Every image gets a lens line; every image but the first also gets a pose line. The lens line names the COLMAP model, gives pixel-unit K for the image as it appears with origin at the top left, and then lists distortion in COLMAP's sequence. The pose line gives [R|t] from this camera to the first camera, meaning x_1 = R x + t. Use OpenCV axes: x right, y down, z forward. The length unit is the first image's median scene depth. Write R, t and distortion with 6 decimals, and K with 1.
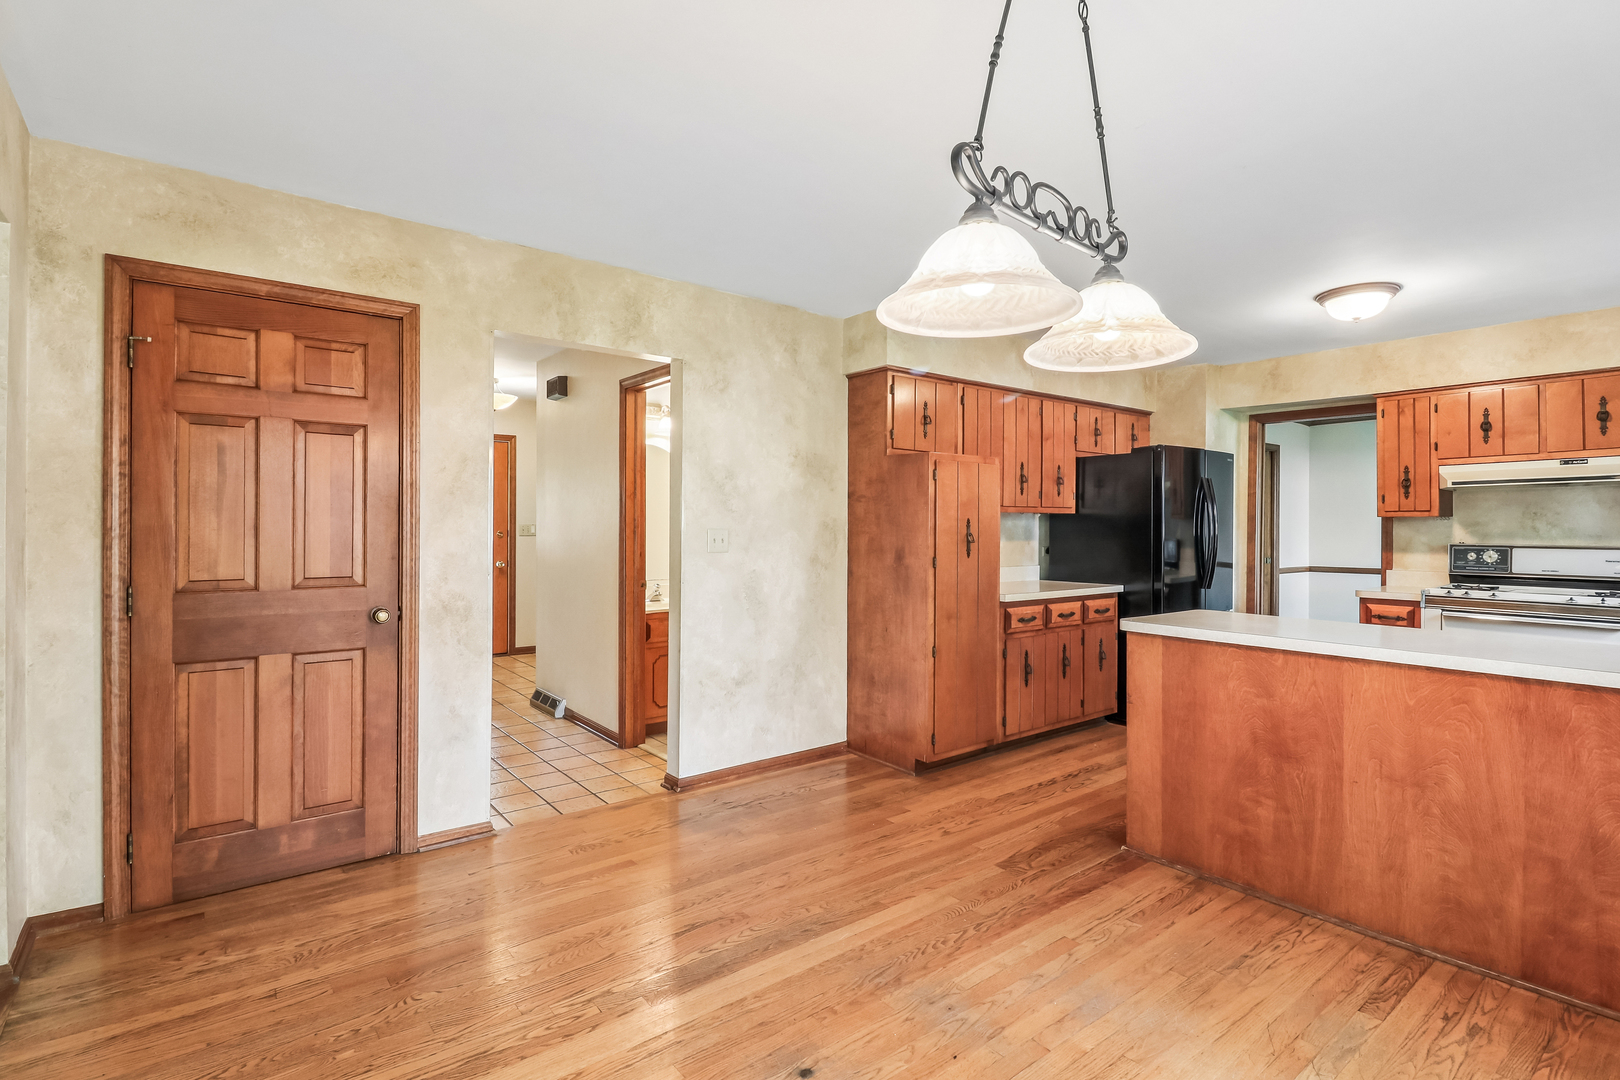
lens RADIAL K [[783.7, 0, 785.3], [0, 783.7, 526.9], [0, 0, 1]] dist [0.012431, -0.012754]
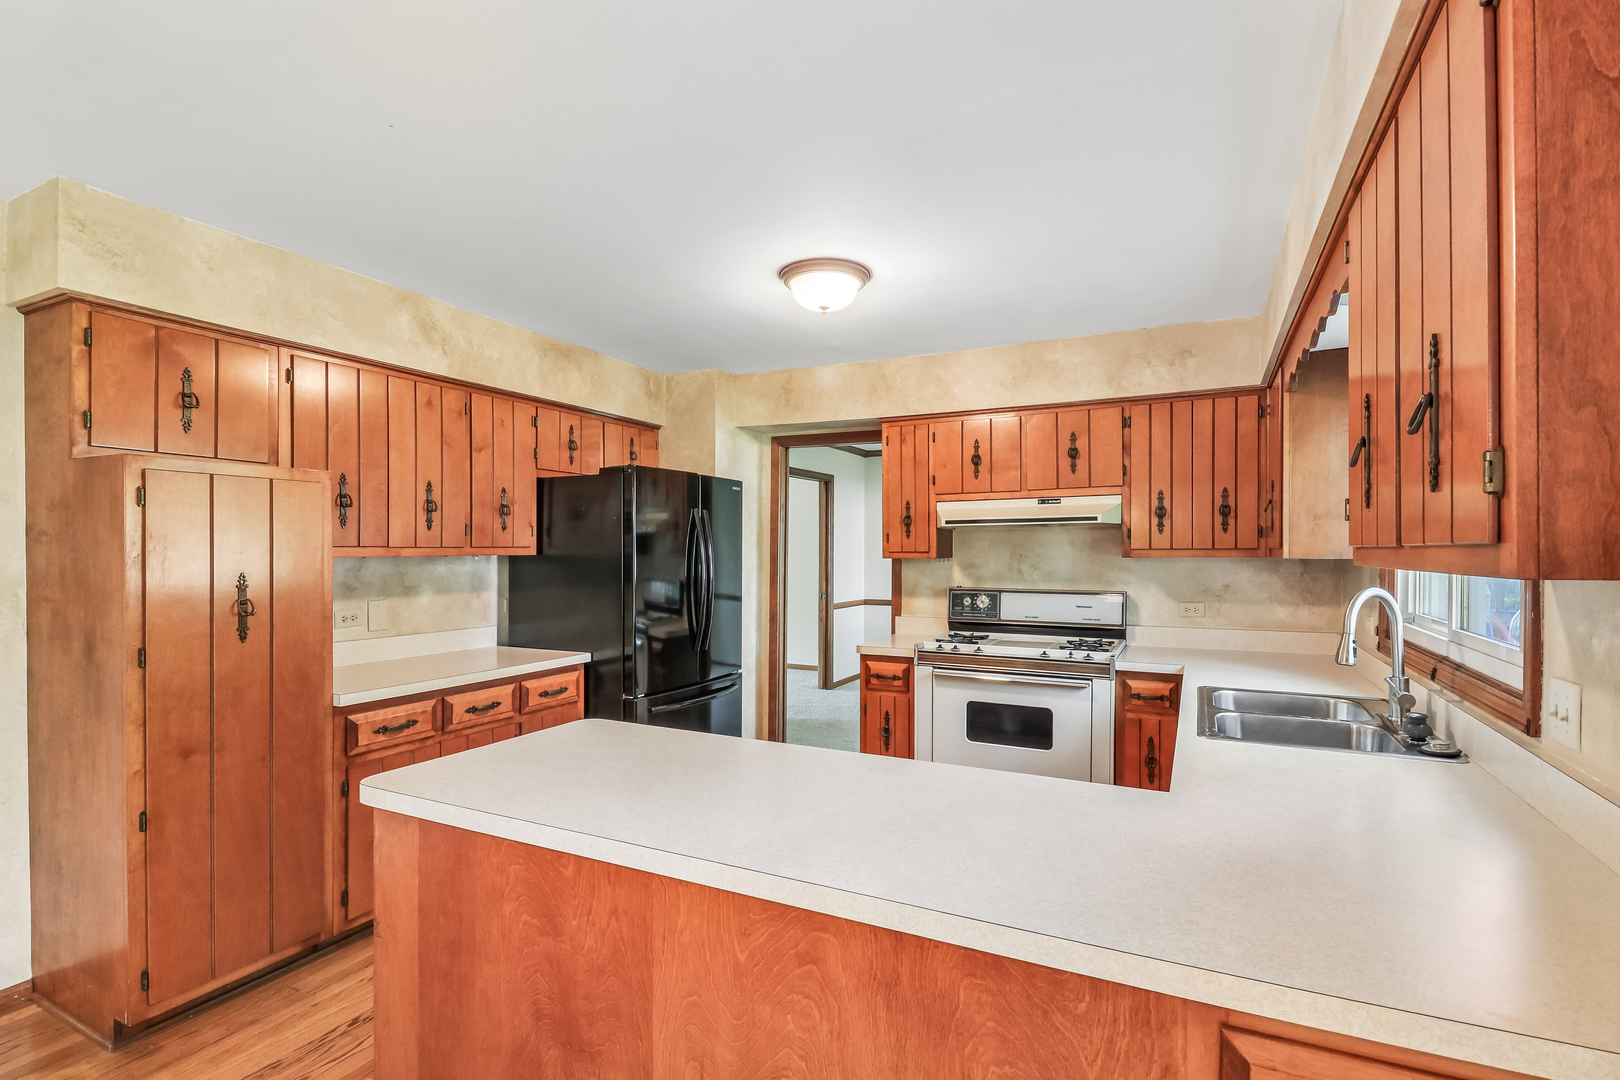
lens RADIAL K [[783.7, 0, 808.0], [0, 783.7, 556.1], [0, 0, 1]] dist [0.012431, -0.012754]
pose [[0.899480, -0.005987, 0.436921, 0.335097], [0.001918, 0.999951, 0.009752, -0.027150], [-0.436958, -0.007934, 0.899447, 0.281441]]
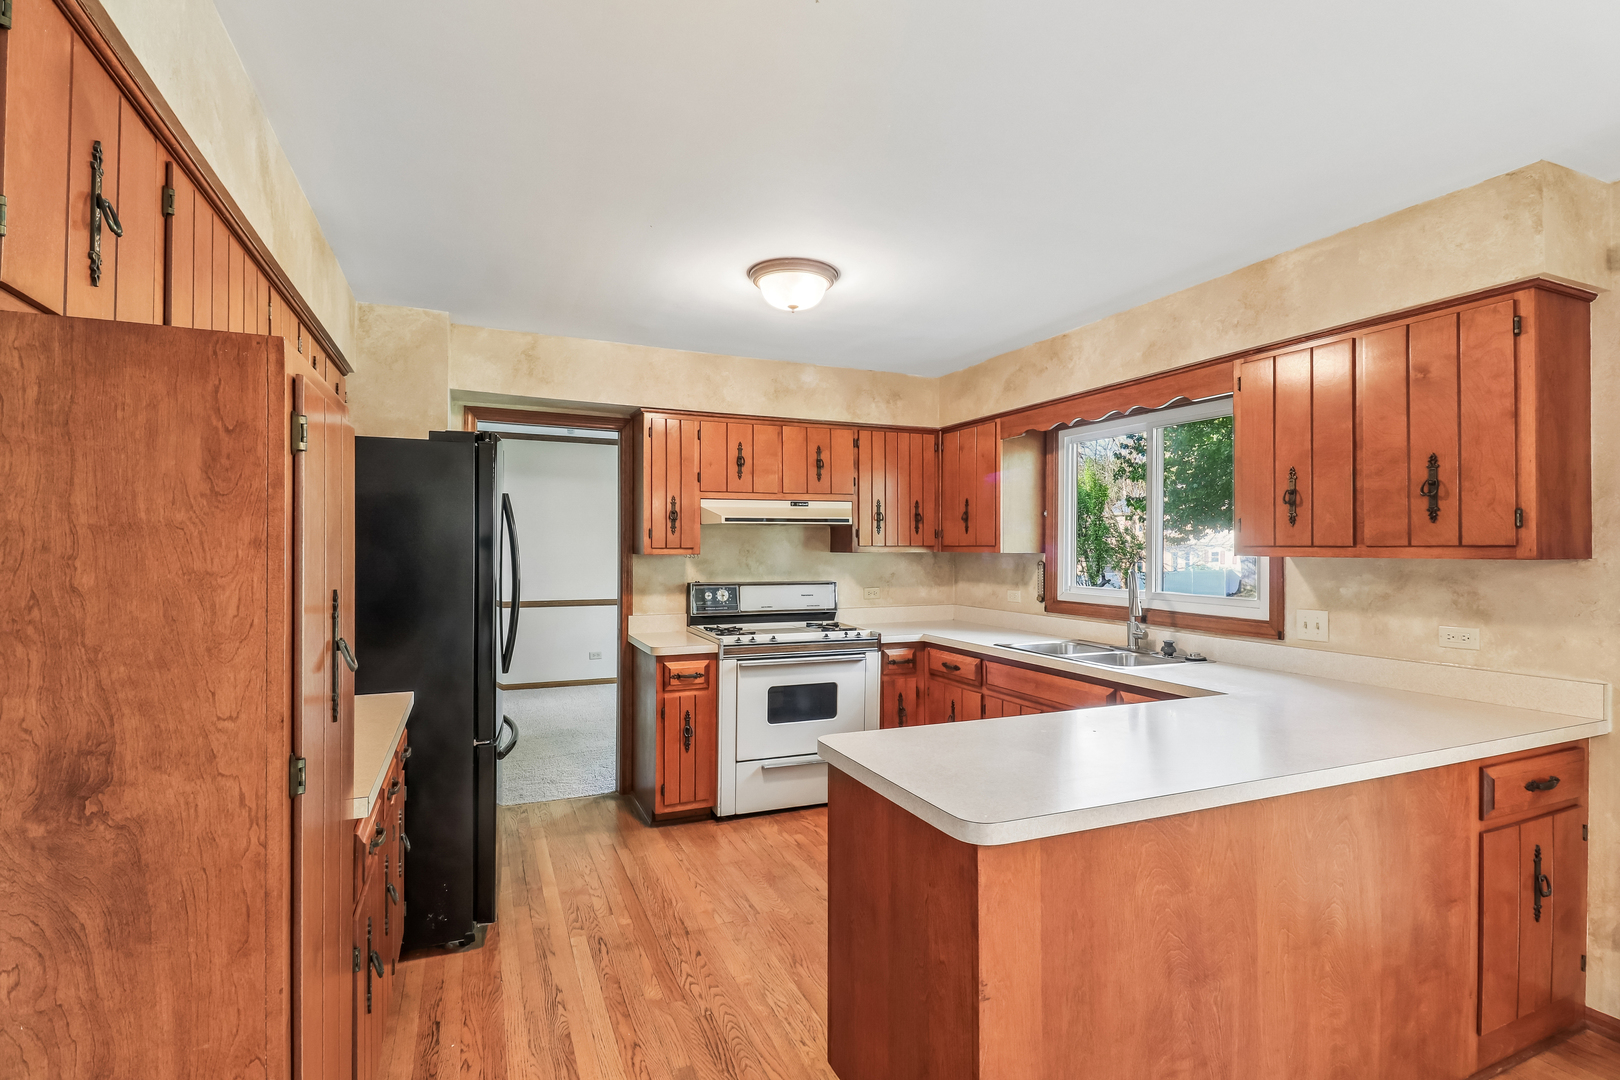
lens RADIAL K [[783.7, 0, 829.7], [0, 783.7, 546.5], [0, 0, 1]] dist [0.012431, -0.012754]
pose [[0.226721, -0.002306, 0.973957, -0.017625], [-0.003801, 0.999987, 0.003252, -0.028352], [-0.973952, -0.004440, 0.226709, 0.702463]]
